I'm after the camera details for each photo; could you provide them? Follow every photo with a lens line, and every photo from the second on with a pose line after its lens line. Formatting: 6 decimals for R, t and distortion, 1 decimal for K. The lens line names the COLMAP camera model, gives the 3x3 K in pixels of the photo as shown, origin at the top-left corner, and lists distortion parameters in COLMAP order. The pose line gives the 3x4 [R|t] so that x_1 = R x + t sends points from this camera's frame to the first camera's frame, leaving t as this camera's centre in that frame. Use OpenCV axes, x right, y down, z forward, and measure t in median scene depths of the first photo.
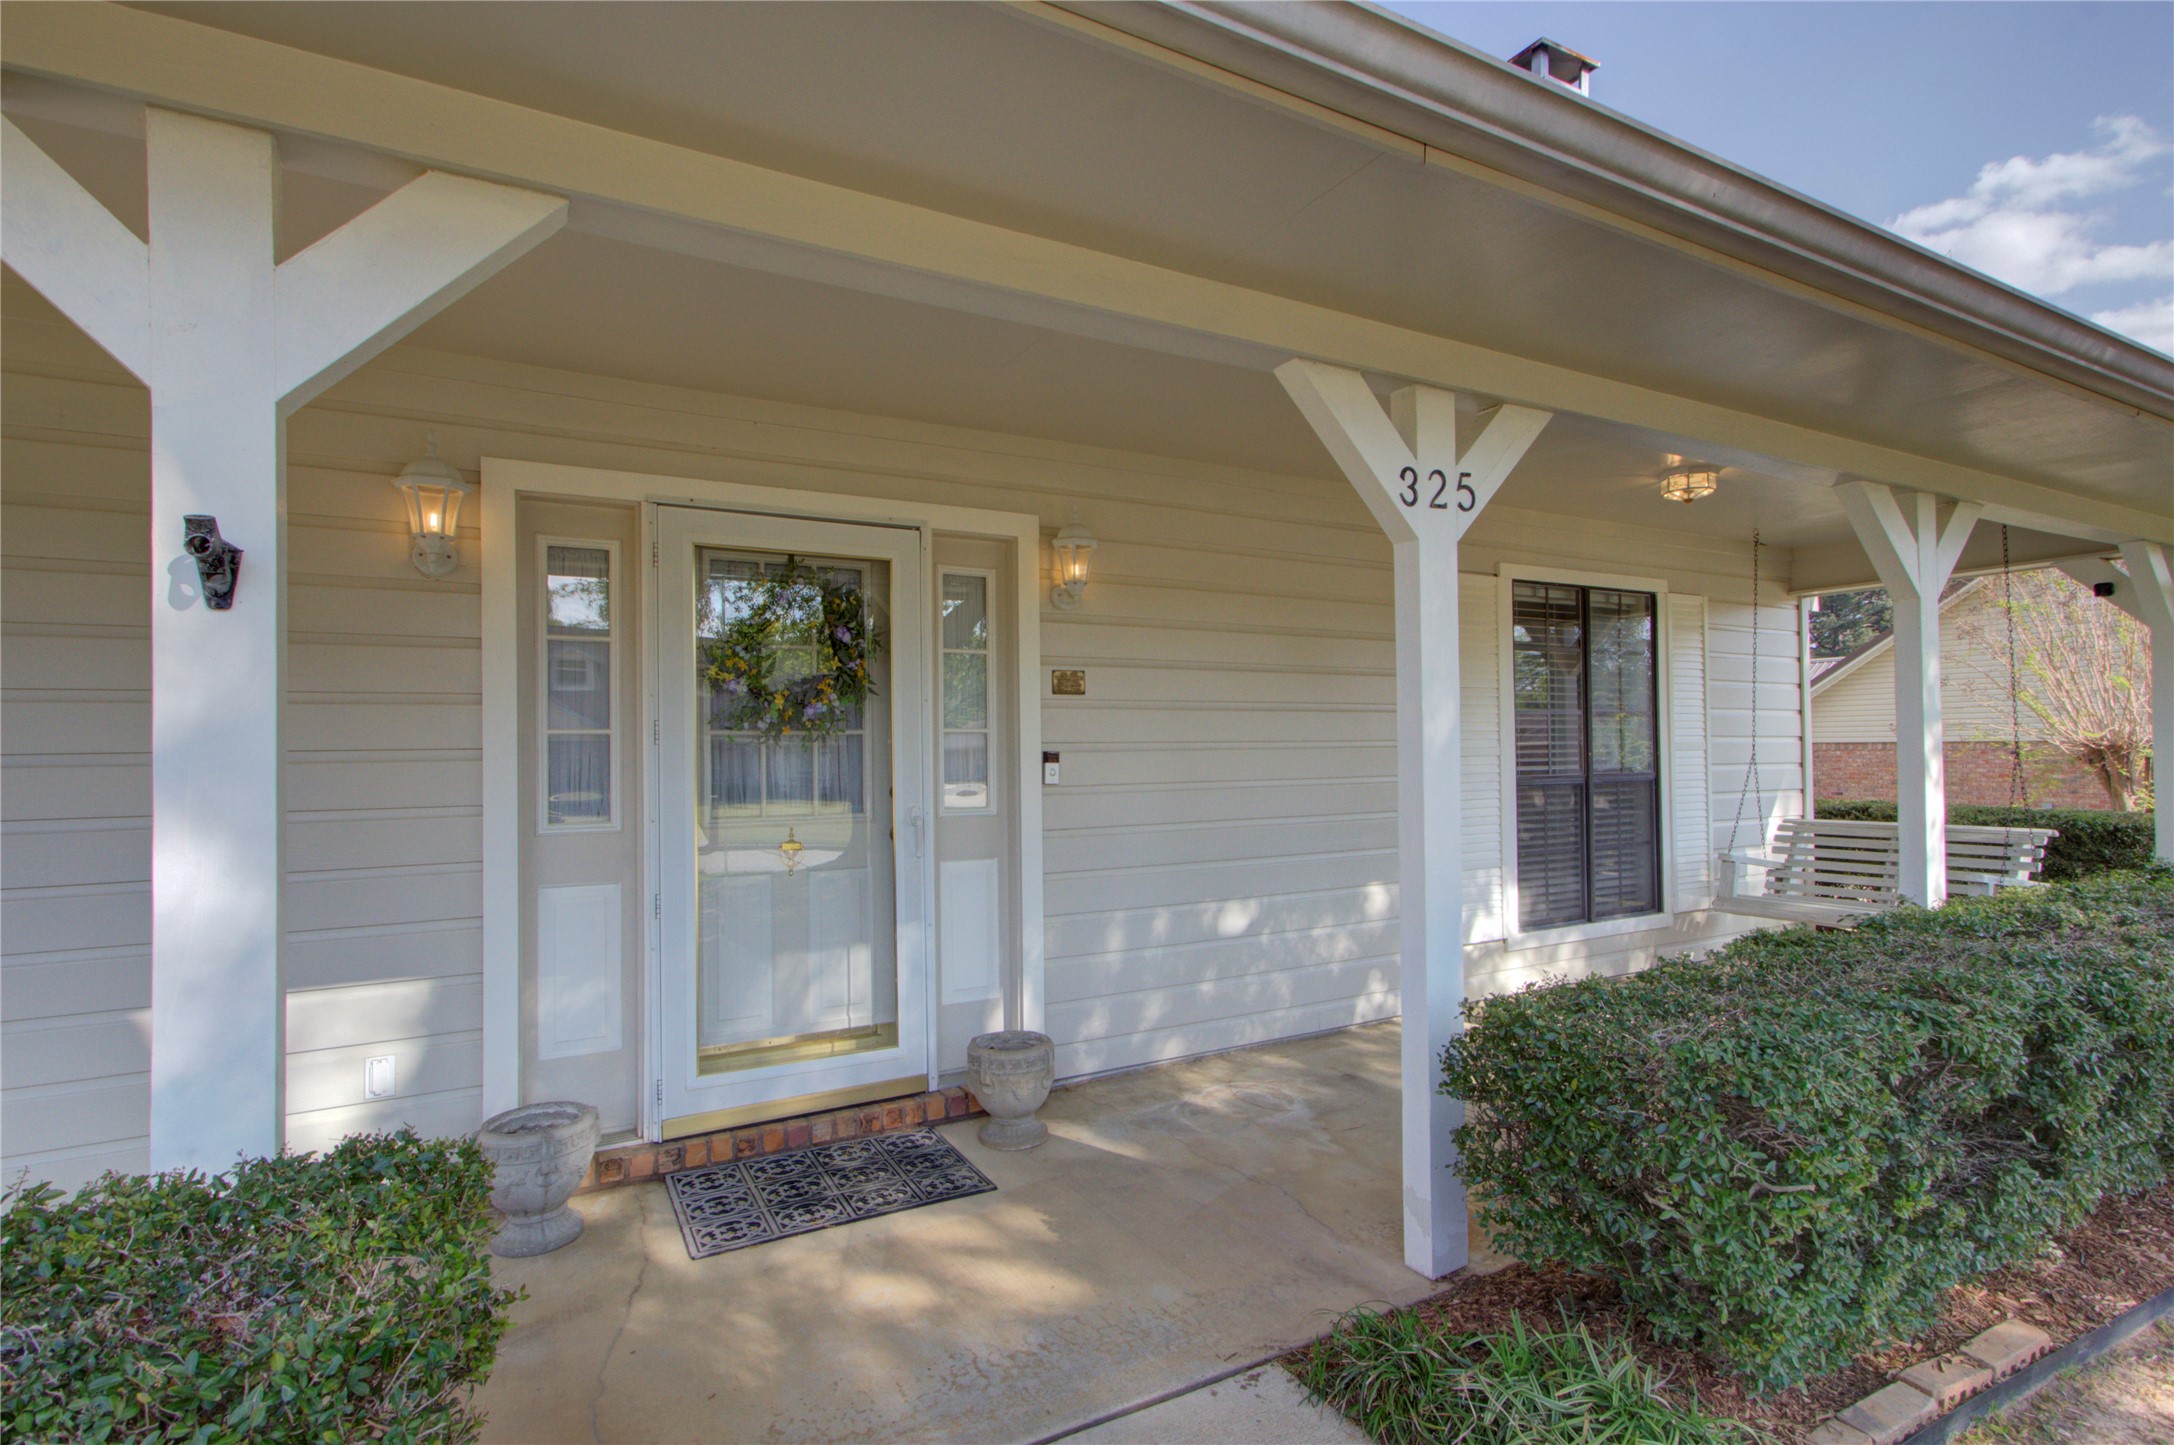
lens RADIAL K [[1052.6, 0, 1083.9], [0, 1052.6, 735.6], [0, 0, 1]] dist [-0.003214, -0.001125]
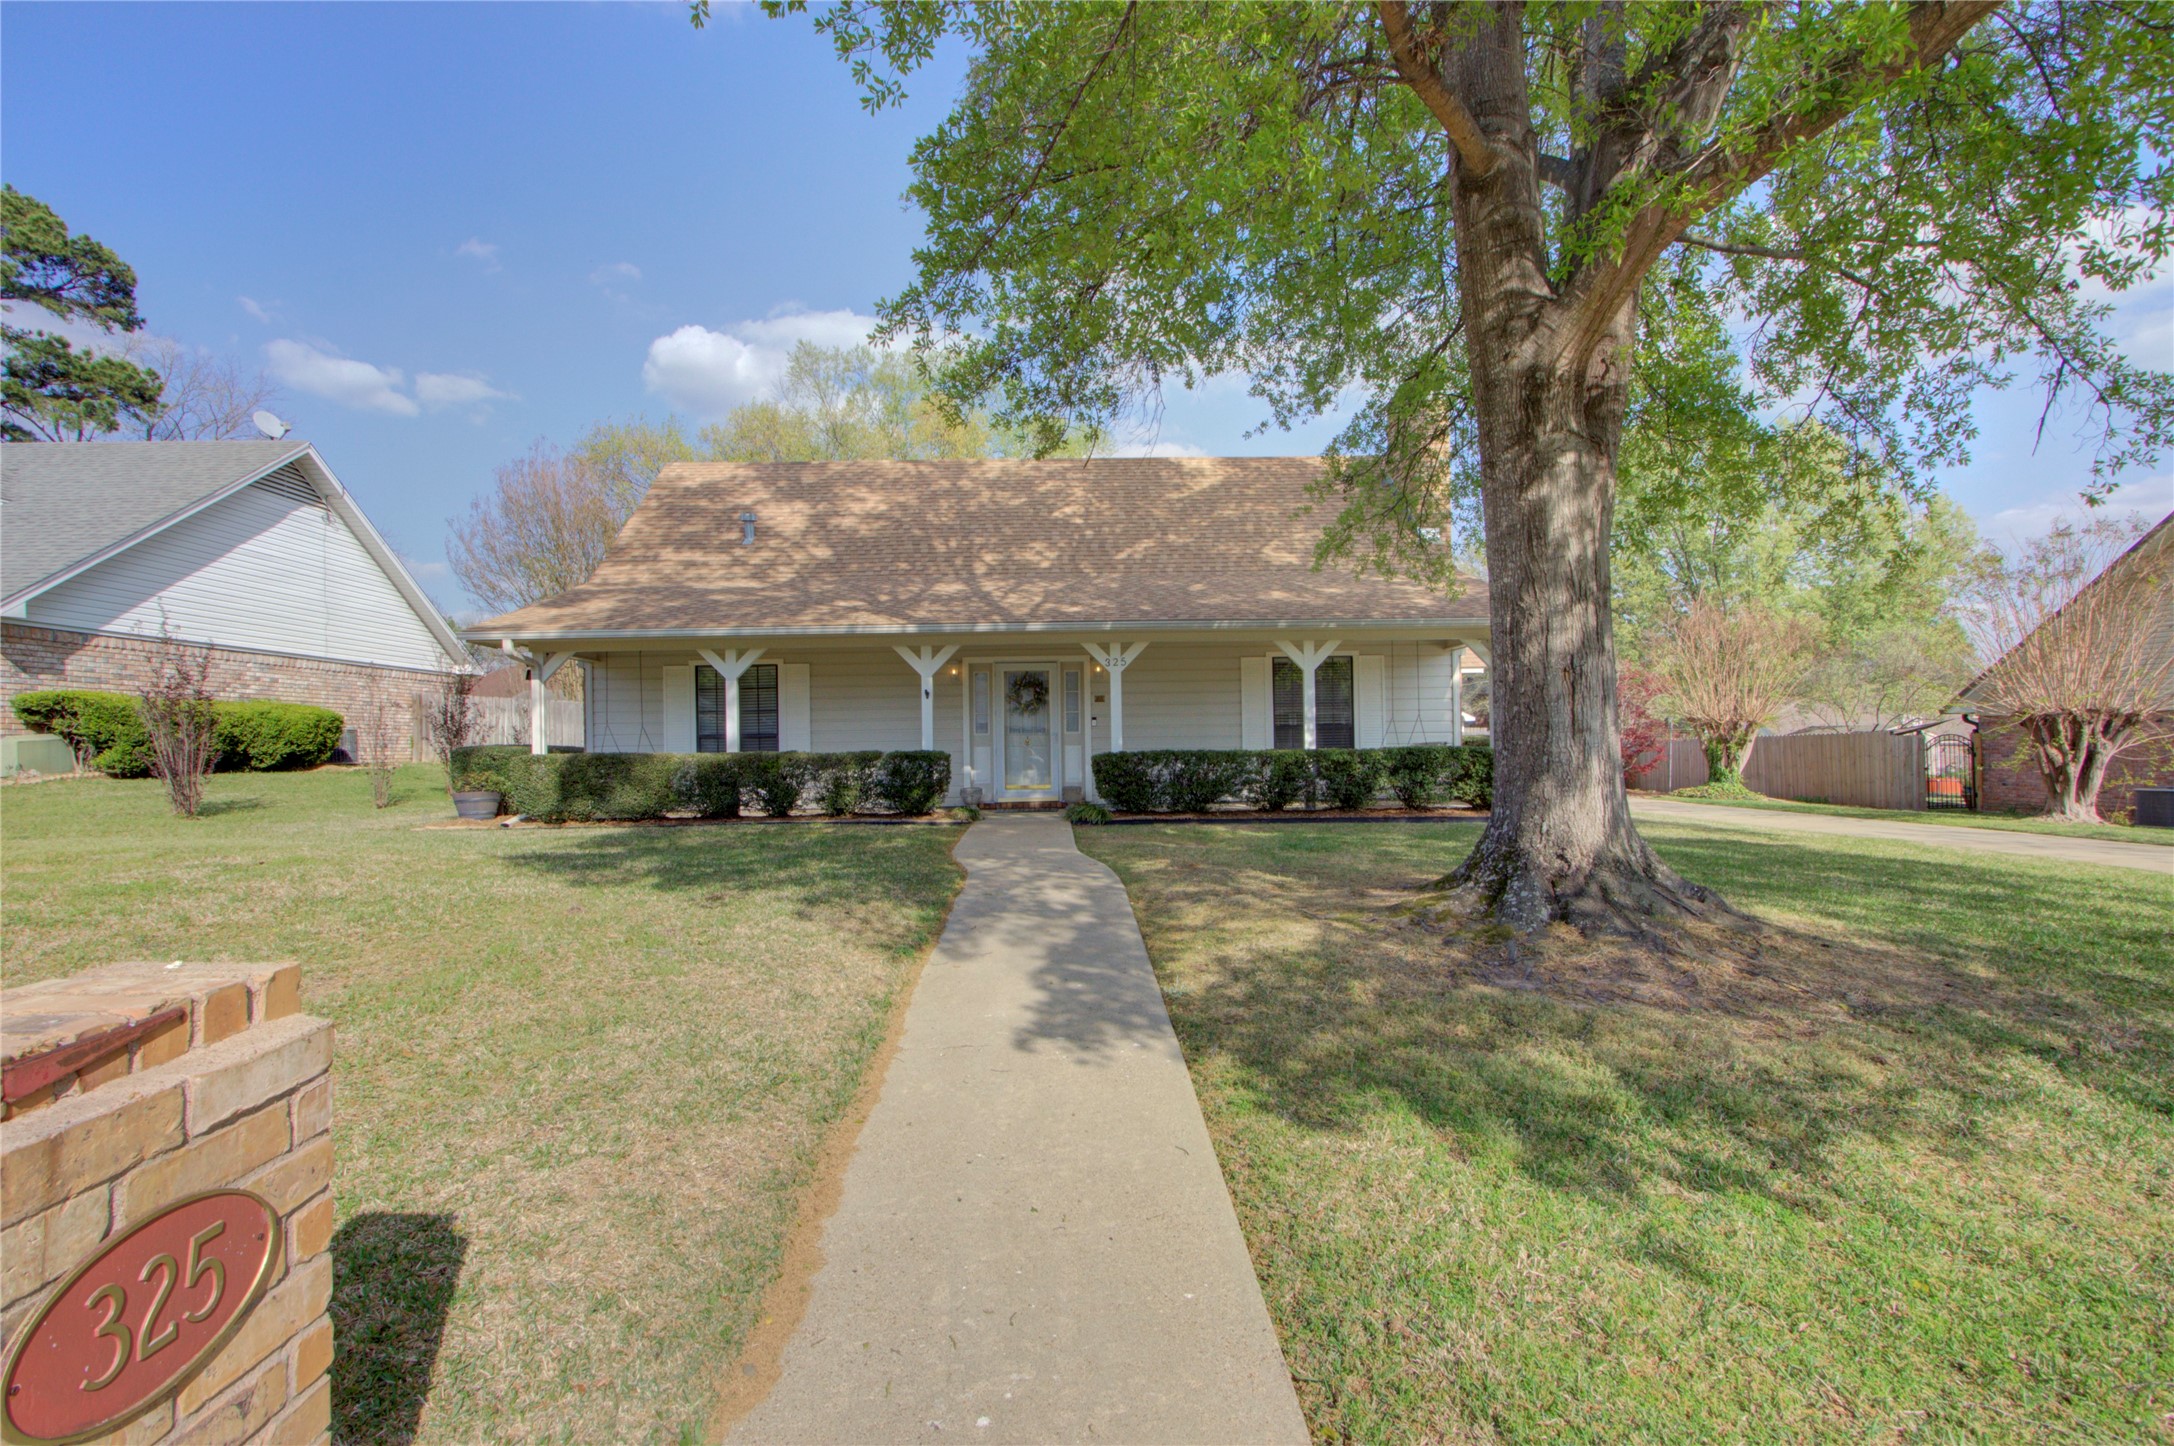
lens RADIAL K [[1052.6, 0, 1083.9], [0, 1052.6, 736.1], [0, 0, 1]] dist [-0.003214, -0.001125]
pose [[0.883043, 0.001228, -0.469291, 2.500266], [0.007972, 0.999813, 0.017616, 0.025635], [0.469225, -0.019297, 0.882868, -3.451603]]
